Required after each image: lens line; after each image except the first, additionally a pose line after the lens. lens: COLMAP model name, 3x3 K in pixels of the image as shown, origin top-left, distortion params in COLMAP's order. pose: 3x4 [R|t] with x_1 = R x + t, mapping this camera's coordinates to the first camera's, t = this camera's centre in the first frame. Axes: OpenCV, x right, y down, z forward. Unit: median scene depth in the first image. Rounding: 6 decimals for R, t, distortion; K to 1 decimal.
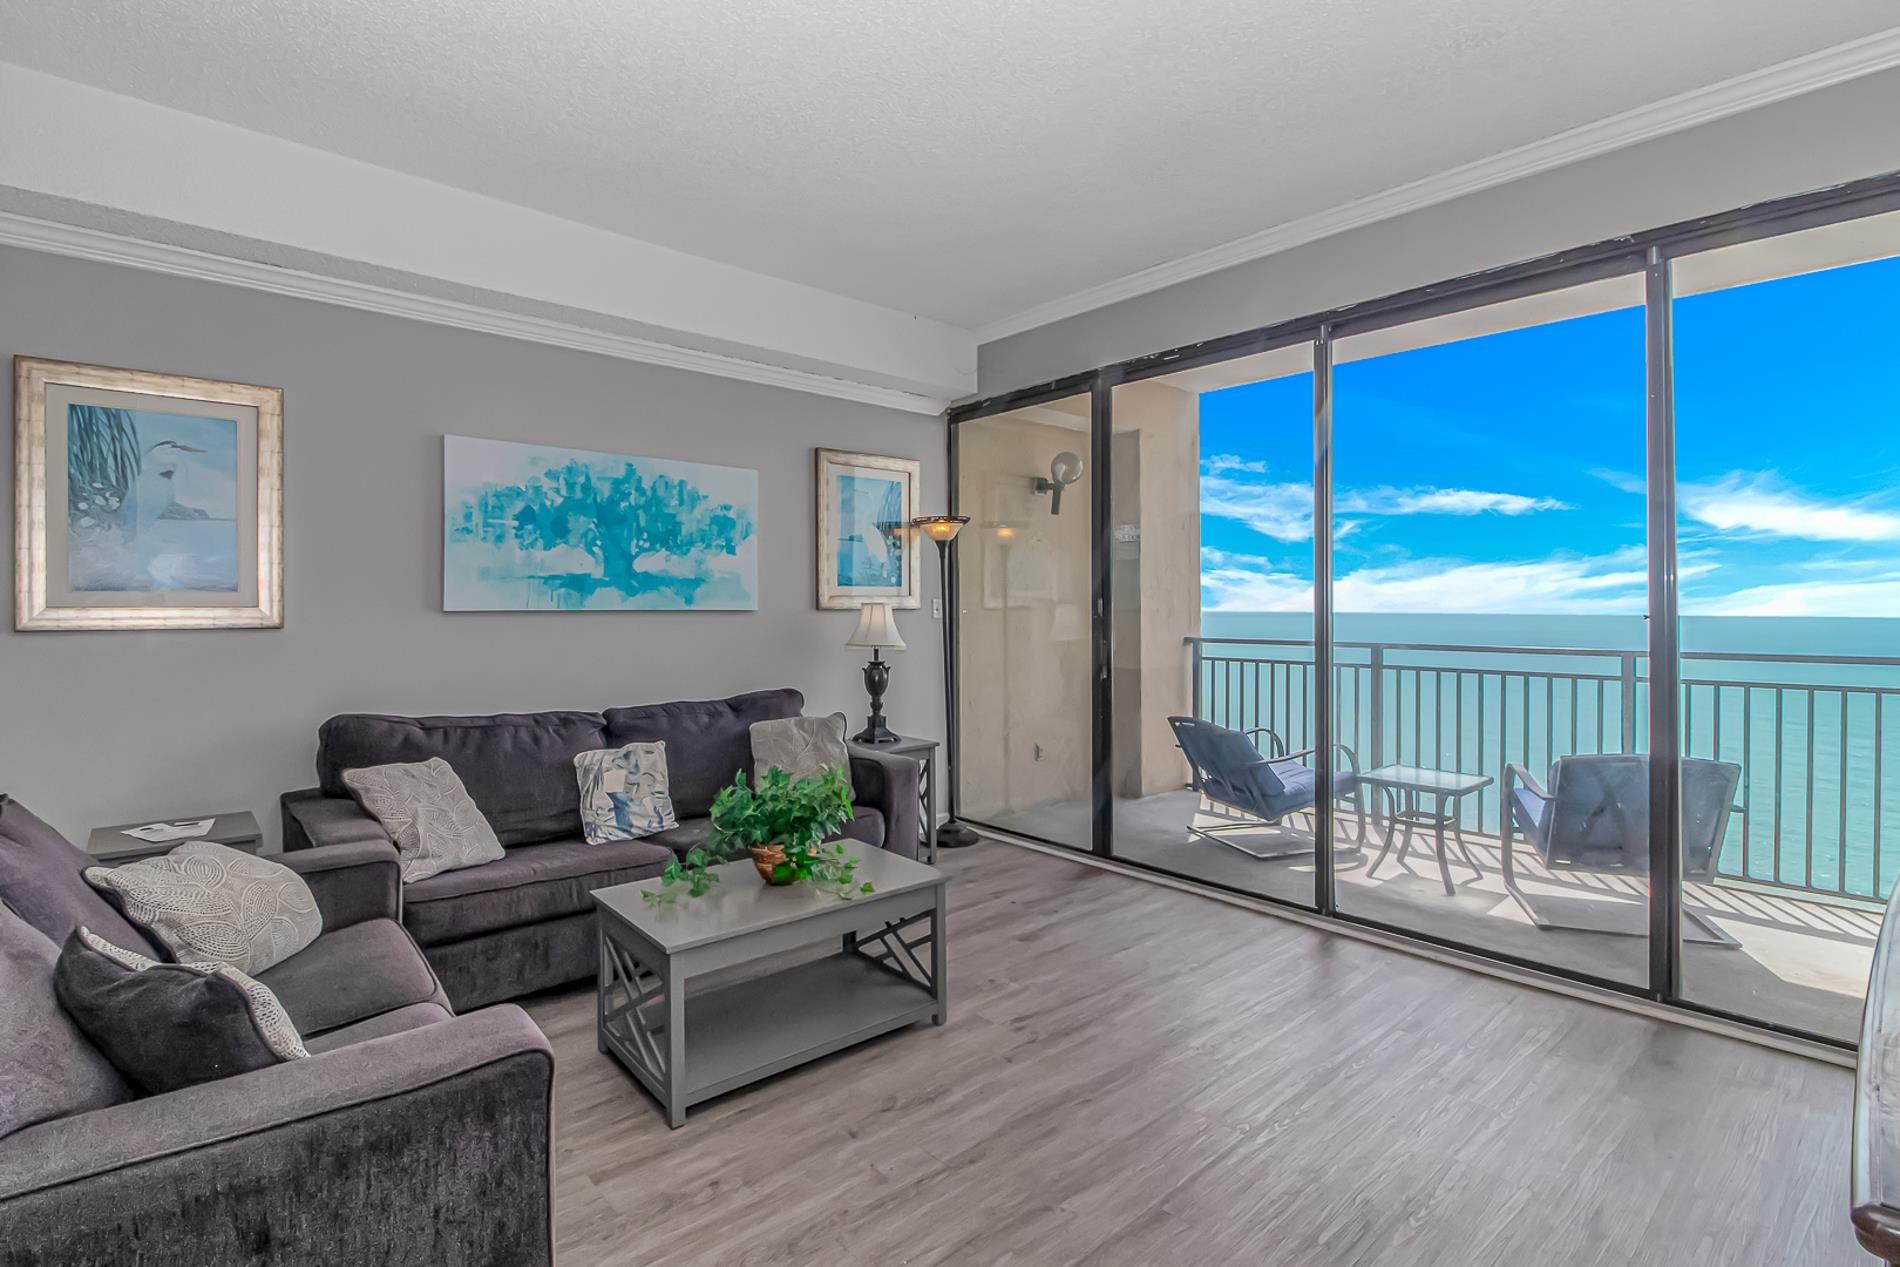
lens RADIAL K [[896.7, 0, 939.8], [0, 896.7, 606.6], [0, 0, 1]] dist [-0.001446, -0.008214]
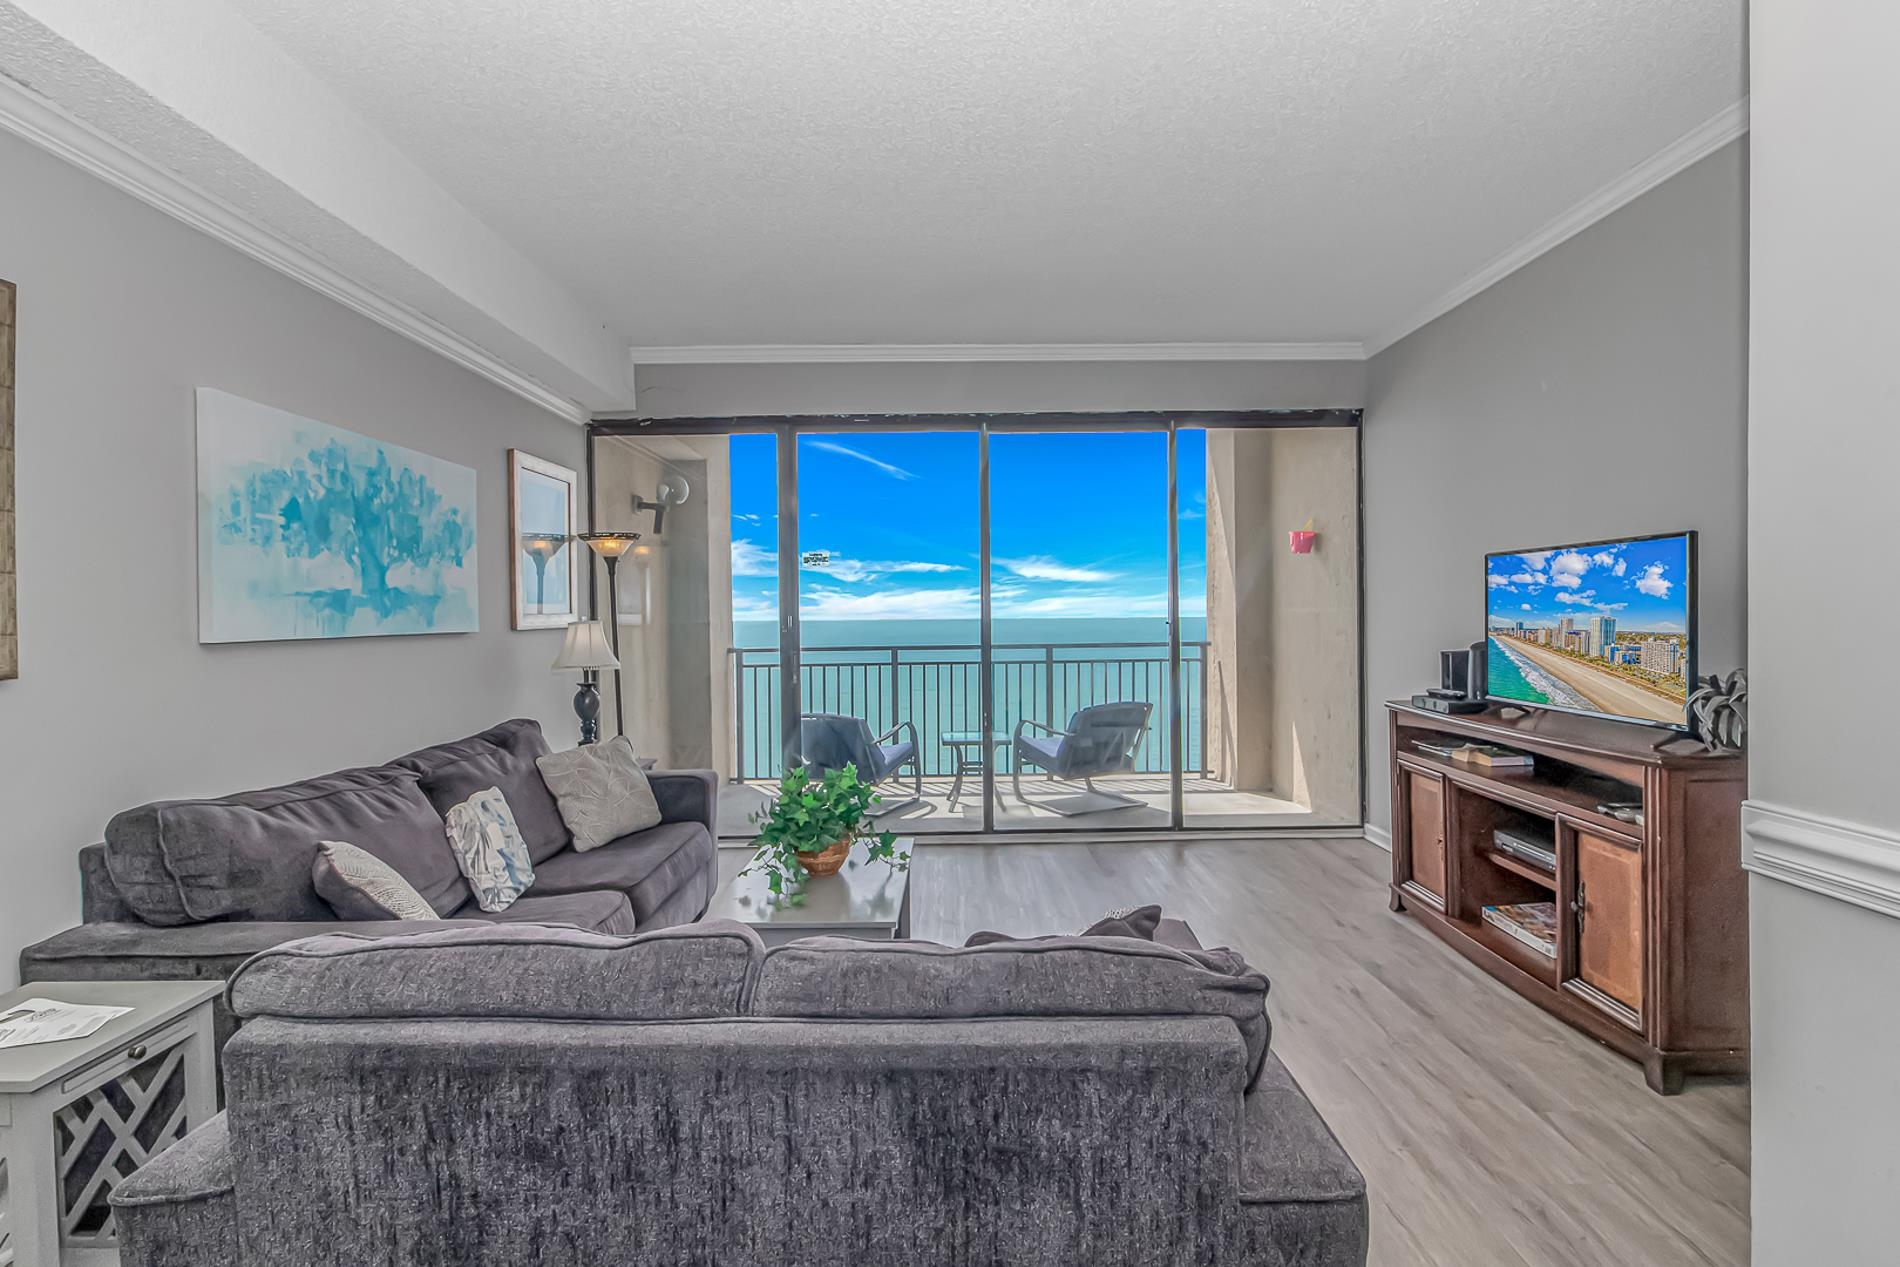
lens RADIAL K [[896.7, 0, 944.1], [0, 896.7, 619.6], [0, 0, 1]] dist [-0.001446, -0.008214]
pose [[0.657356, -0.011841, 0.753487, -0.647242], [0.008941, 0.999929, 0.007913, -0.012461], [-0.753527, 0.001535, 0.657415, 0.110120]]
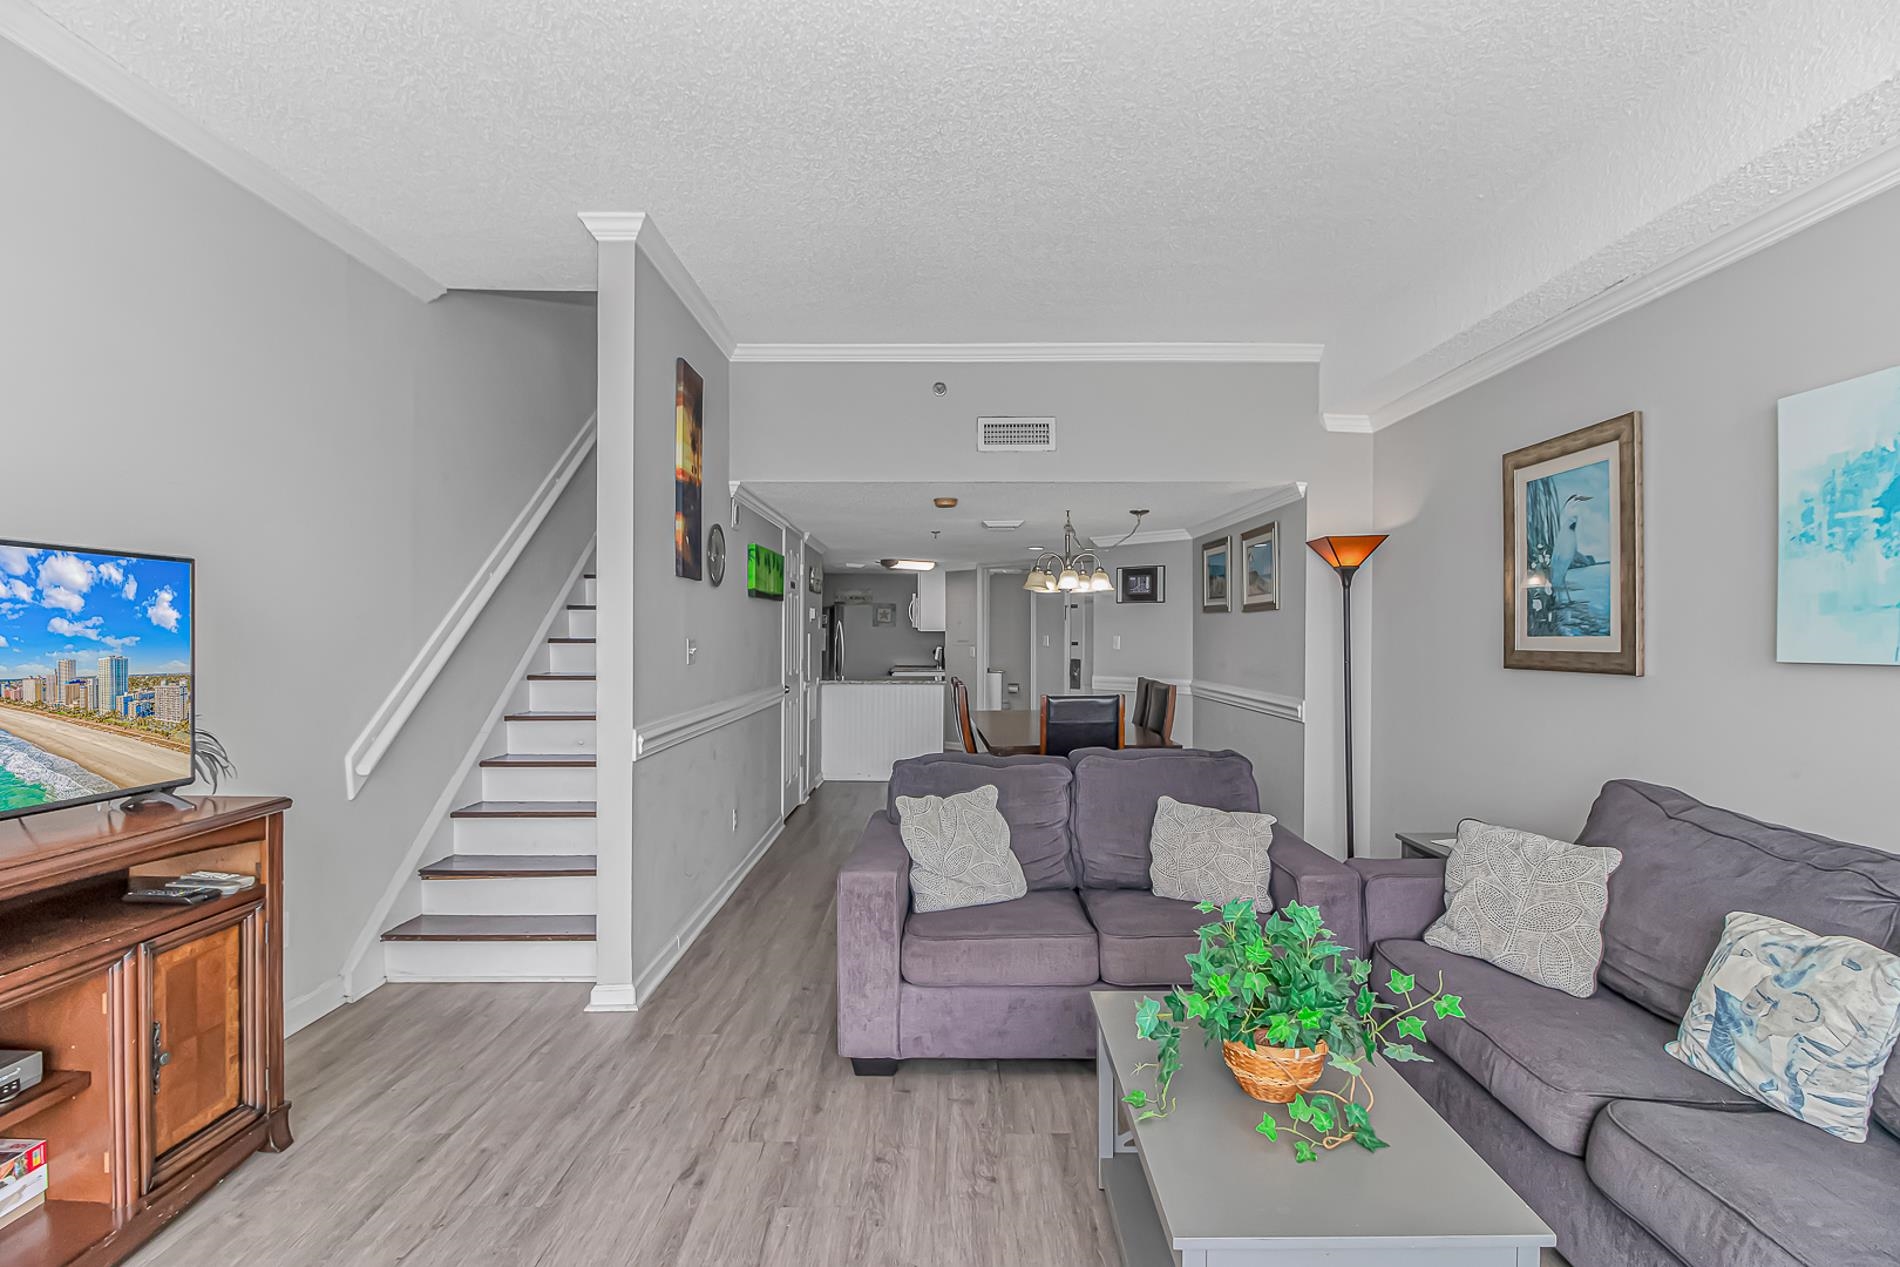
lens RADIAL K [[896.7, 0, 971.9], [0, 896.7, 640.6], [0, 0, 1]] dist [-0.001446, -0.008214]
pose [[-0.638279, 0.003505, -0.769797, 0.323157], [0.001907, 0.999994, 0.002972, -0.013152], [0.769803, 0.000429, -0.638282, 0.886004]]
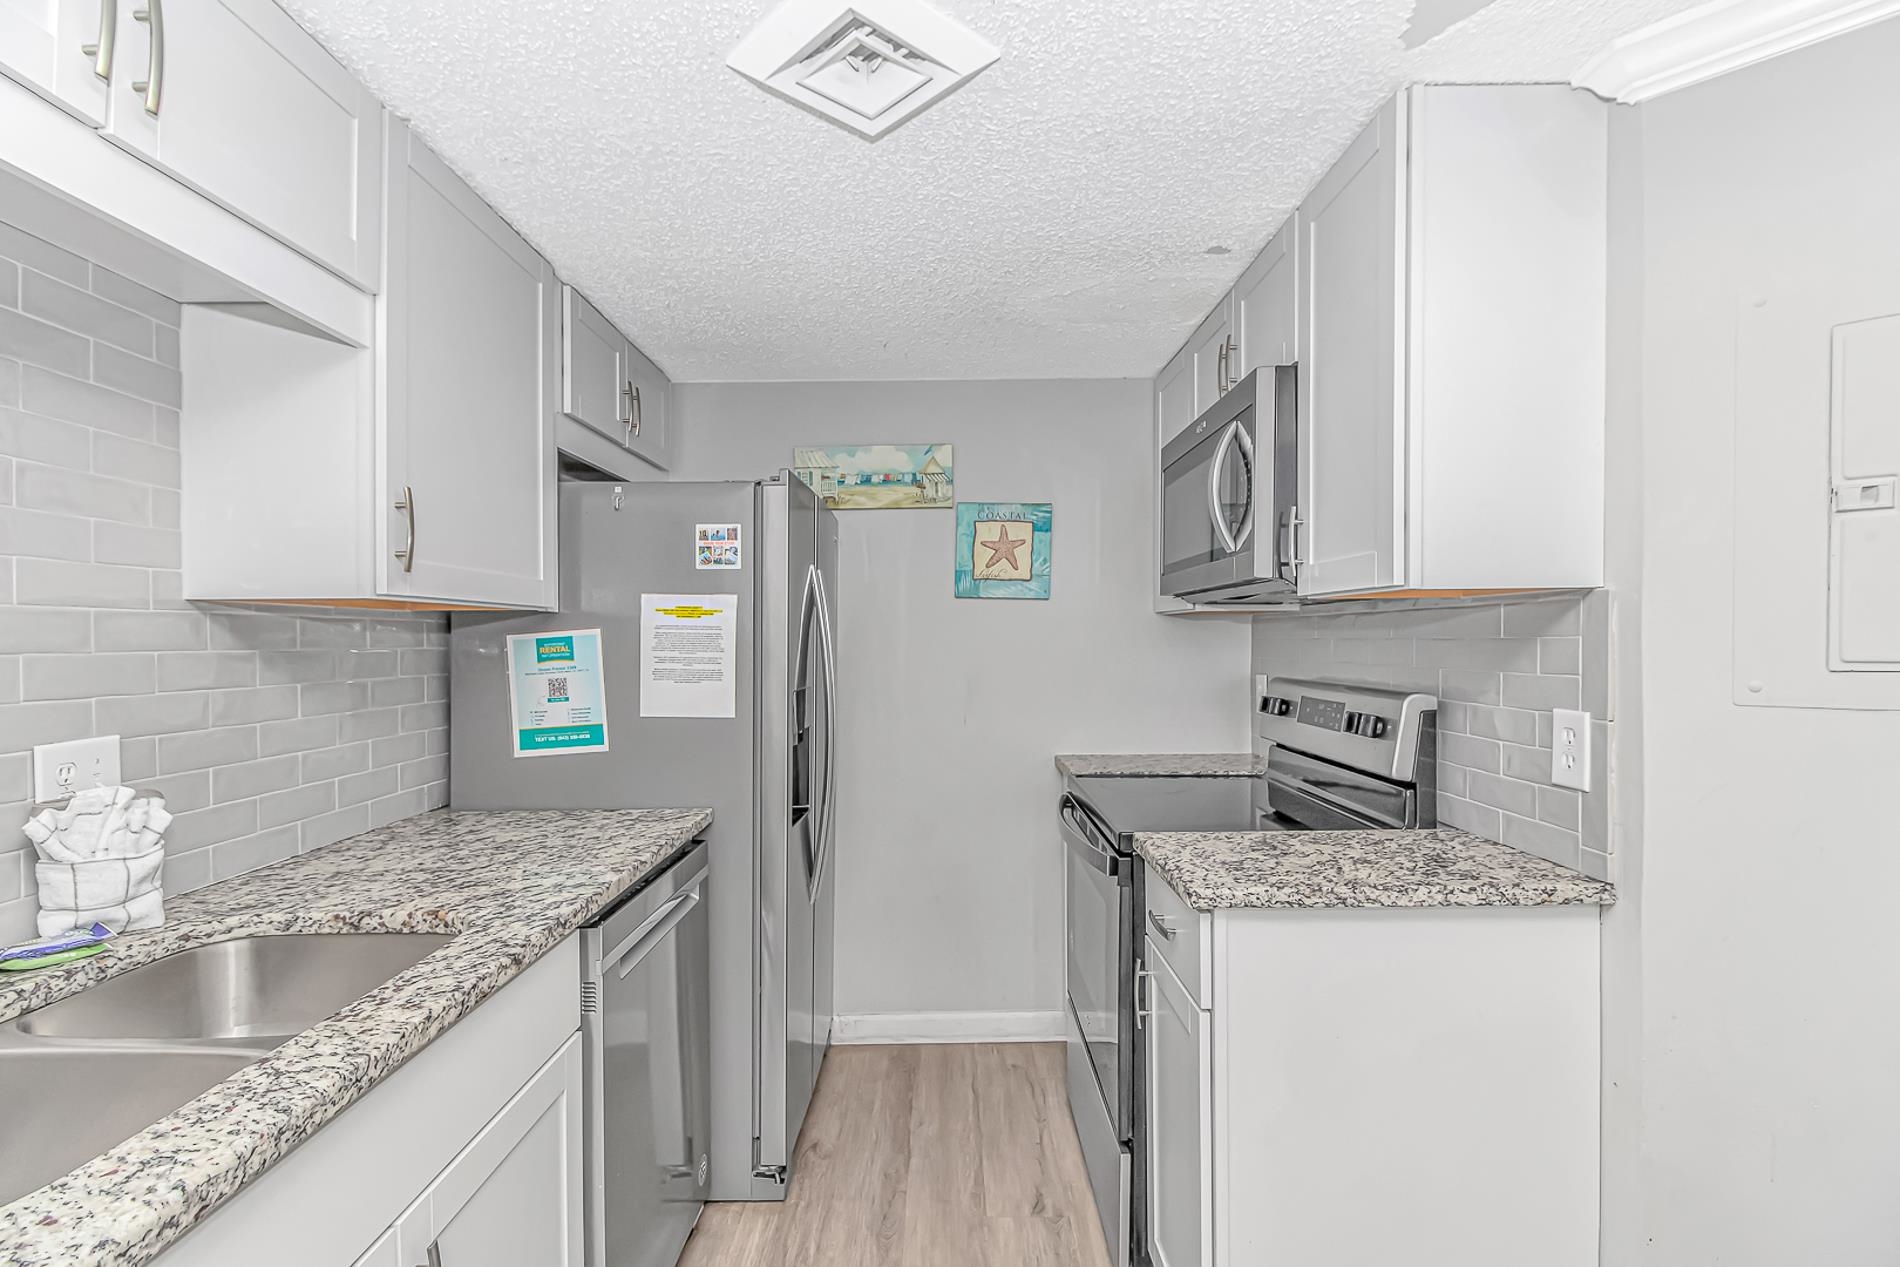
lens RADIAL K [[896.7, 0, 965.8], [0, 896.7, 644.9], [0, 0, 1]] dist [-0.001446, -0.008214]
pose [[-0.642021, 0.005931, -0.766664, -1.329286], [0.012713, 0.999915, -0.002910, -0.011935], [0.766582, -0.011615, -0.642042, -0.927883]]
